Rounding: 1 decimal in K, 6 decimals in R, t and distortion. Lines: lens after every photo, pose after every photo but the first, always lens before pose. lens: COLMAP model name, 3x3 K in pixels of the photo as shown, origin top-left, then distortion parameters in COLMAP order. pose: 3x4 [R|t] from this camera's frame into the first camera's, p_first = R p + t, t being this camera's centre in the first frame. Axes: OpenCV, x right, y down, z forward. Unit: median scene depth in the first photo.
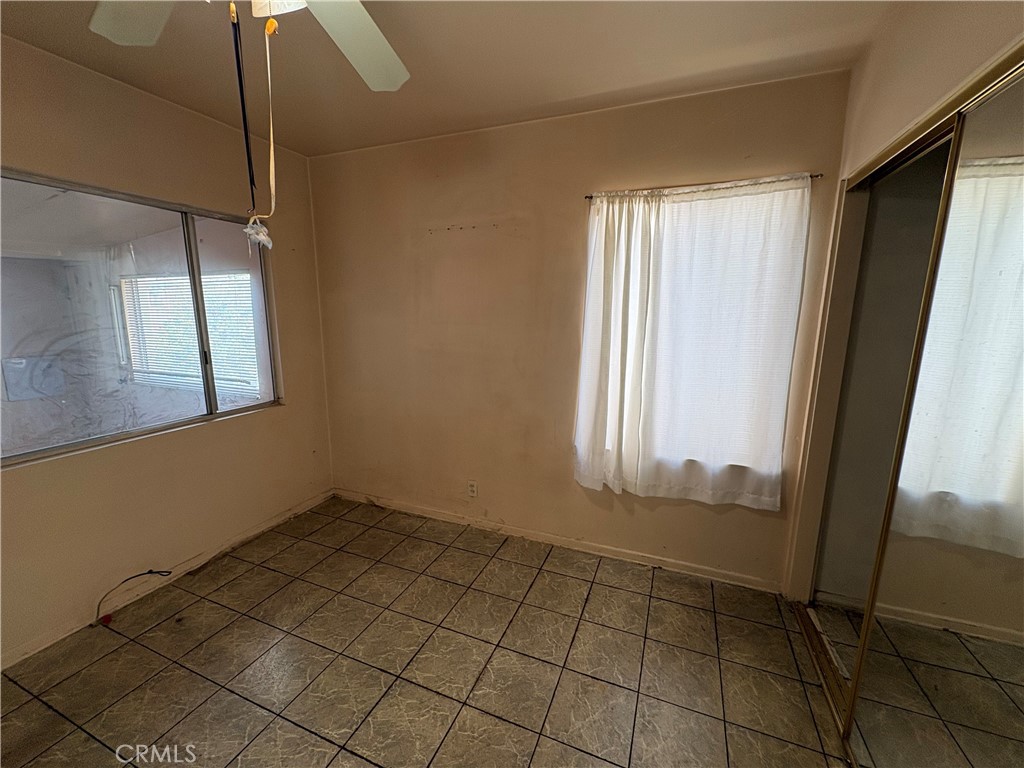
lens RADIAL K [[412.8, 0, 512.4], [0, 412.8, 386.3], [0, 0, 1]] dist [0.000873, -0.000298]
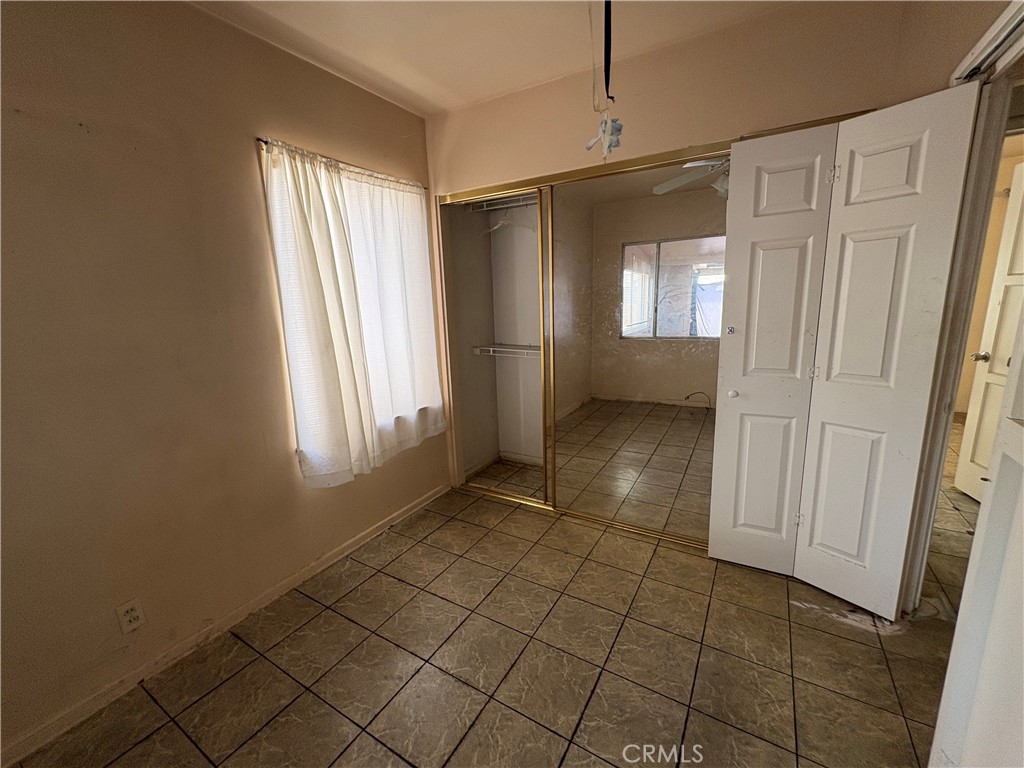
lens RADIAL K [[412.8, 0, 511.3], [0, 412.8, 383.9], [0, 0, 1]] dist [0.000873, -0.000298]
pose [[0.167236, -0.212863, 0.962664, -0.617631], [0.210120, 0.961677, 0.176142, -0.046825], [-0.963266, 0.172818, 0.205553, 0.465169]]
